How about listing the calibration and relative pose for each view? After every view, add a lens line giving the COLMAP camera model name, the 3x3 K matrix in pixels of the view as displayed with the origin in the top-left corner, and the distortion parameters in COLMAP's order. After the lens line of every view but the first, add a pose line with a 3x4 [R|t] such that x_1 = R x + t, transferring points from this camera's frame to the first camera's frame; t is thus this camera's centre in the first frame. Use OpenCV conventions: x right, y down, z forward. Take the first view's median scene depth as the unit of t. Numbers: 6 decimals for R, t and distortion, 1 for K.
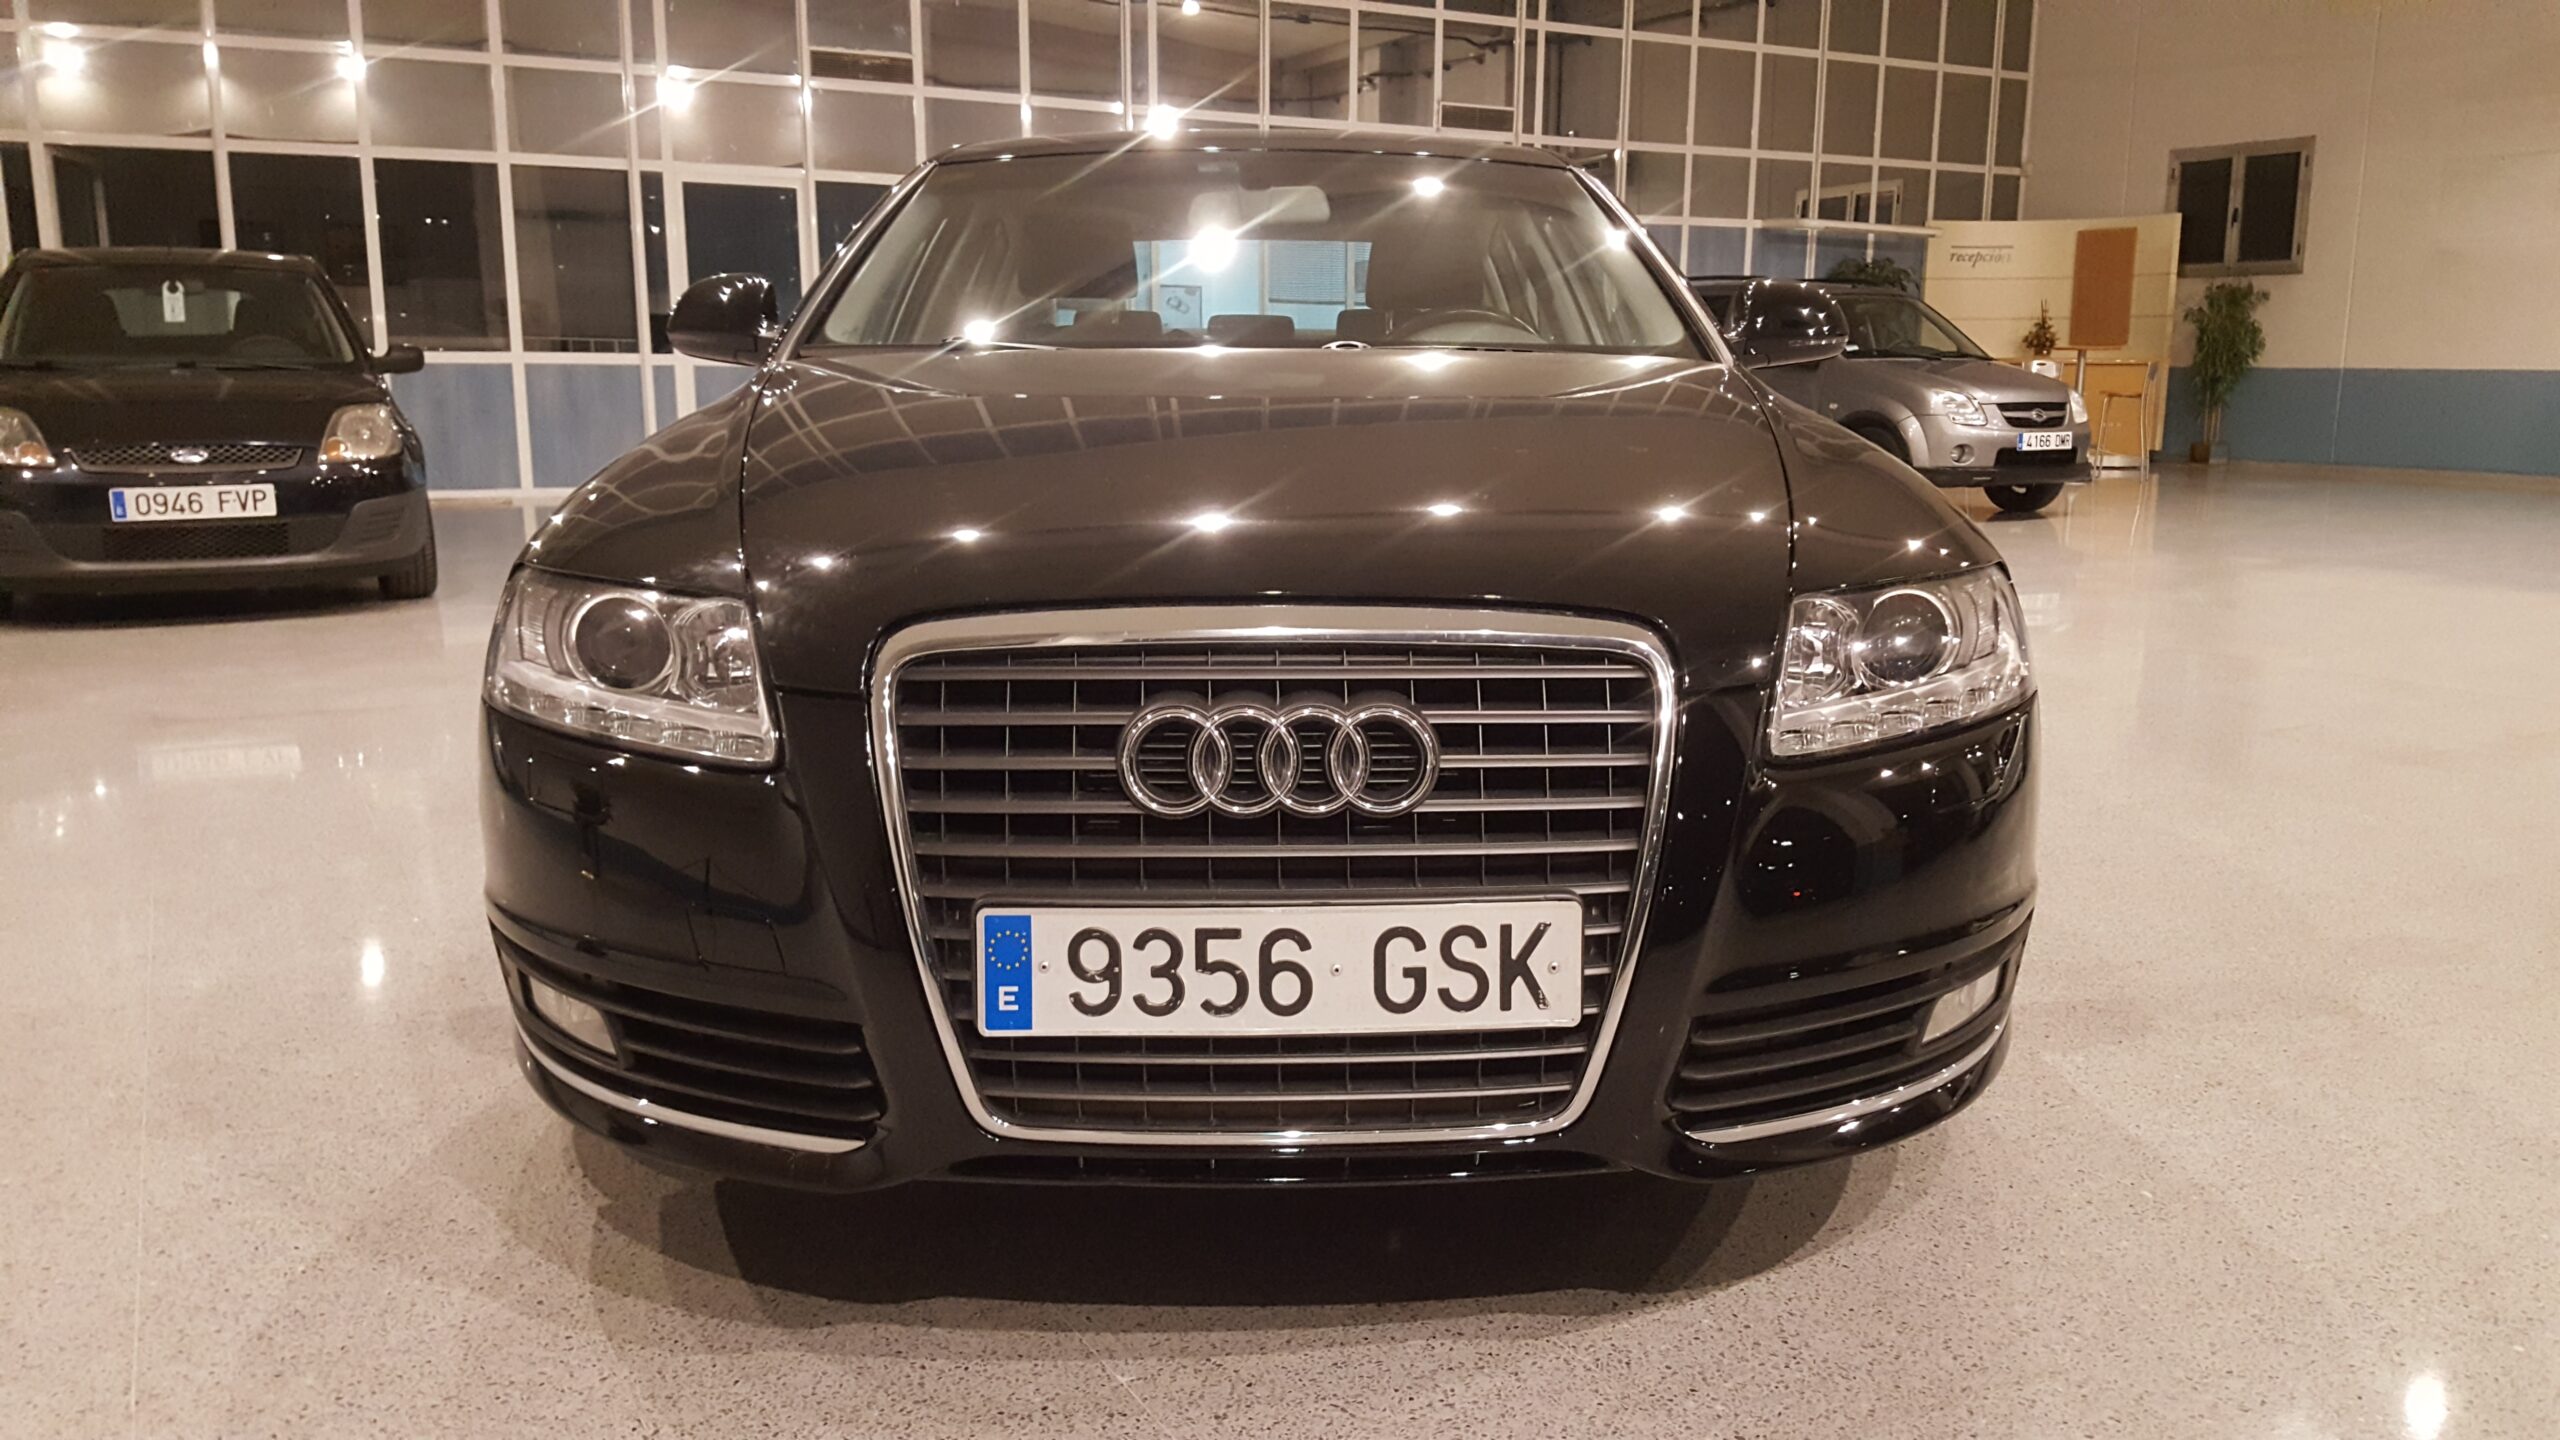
lens RADIAL K [[1894.2, 0, 1295.2], [0, 1894.2, 730.6], [0, 0, 1]] dist [0.006254, -0.026270]
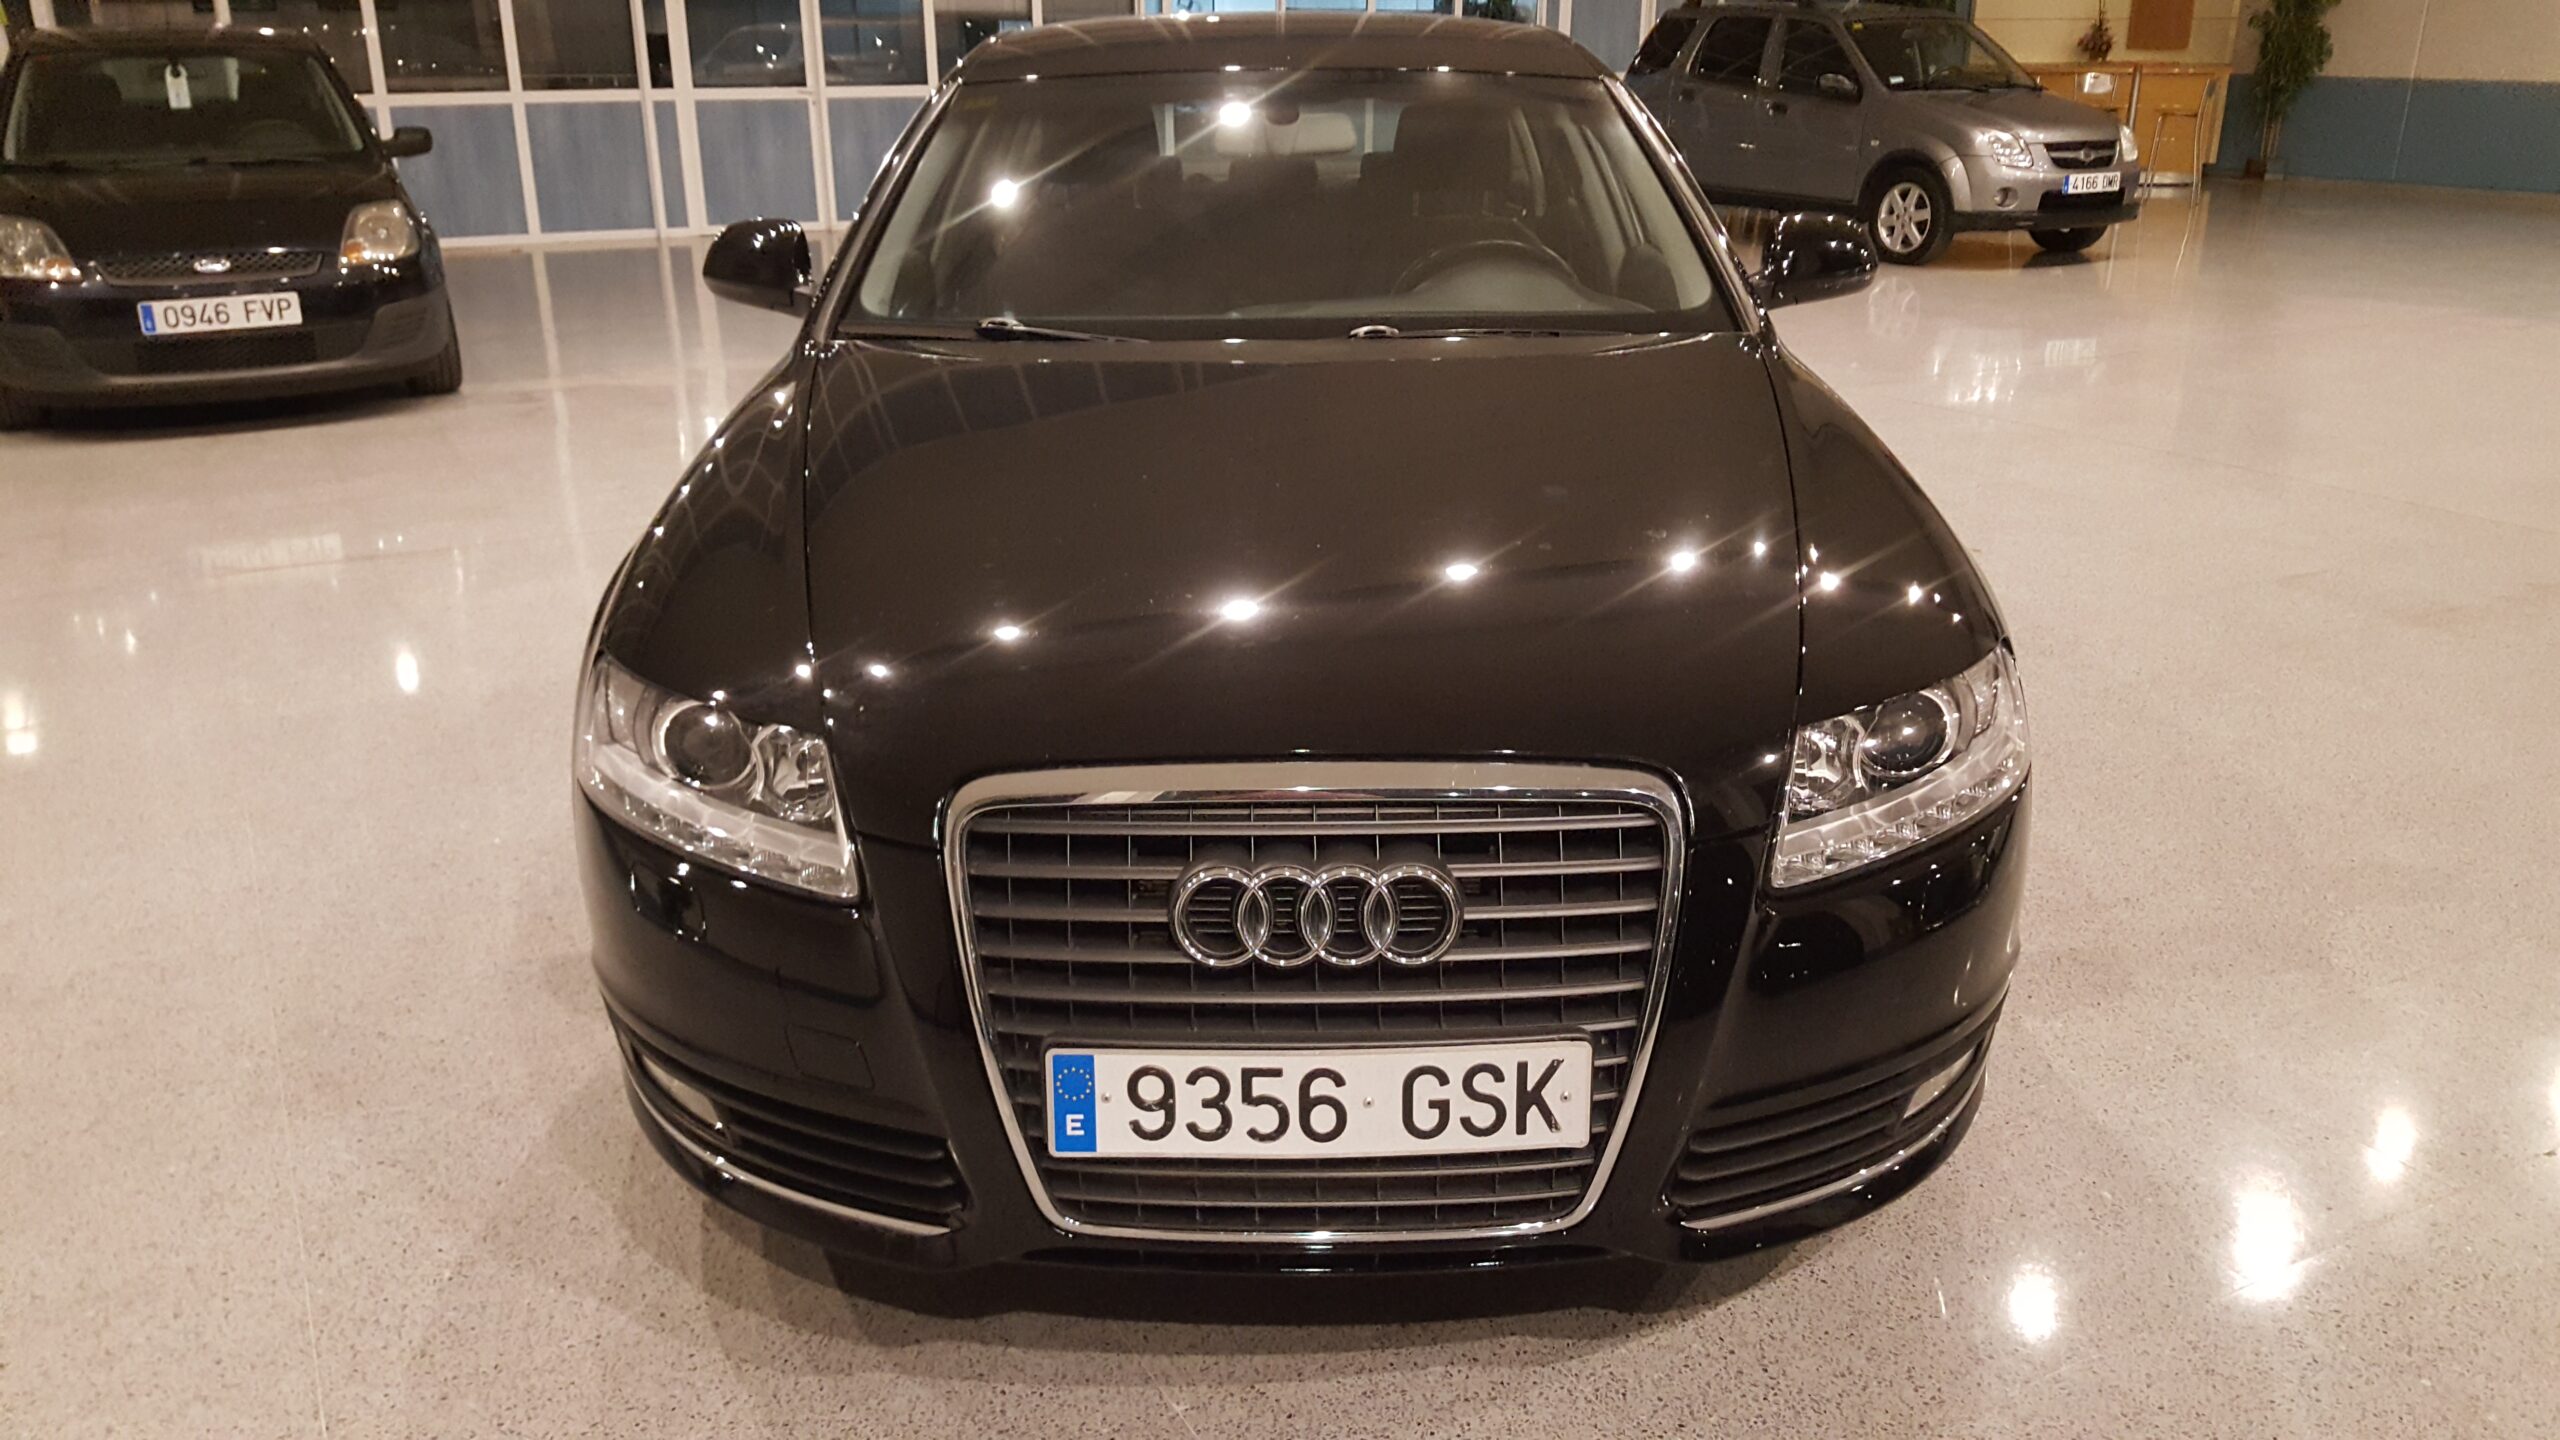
lens RADIAL K [[1894.2, 0, 1265.1], [0, 1894.2, 736.3], [0, 0, 1]] dist [0.006254, -0.026270]
pose [[0.999691, -0.000623, -0.024850, -0.009639], [0.004639, 0.986798, 0.161889, -0.225152], [0.024422, -0.161954, 0.986496, -0.054462]]
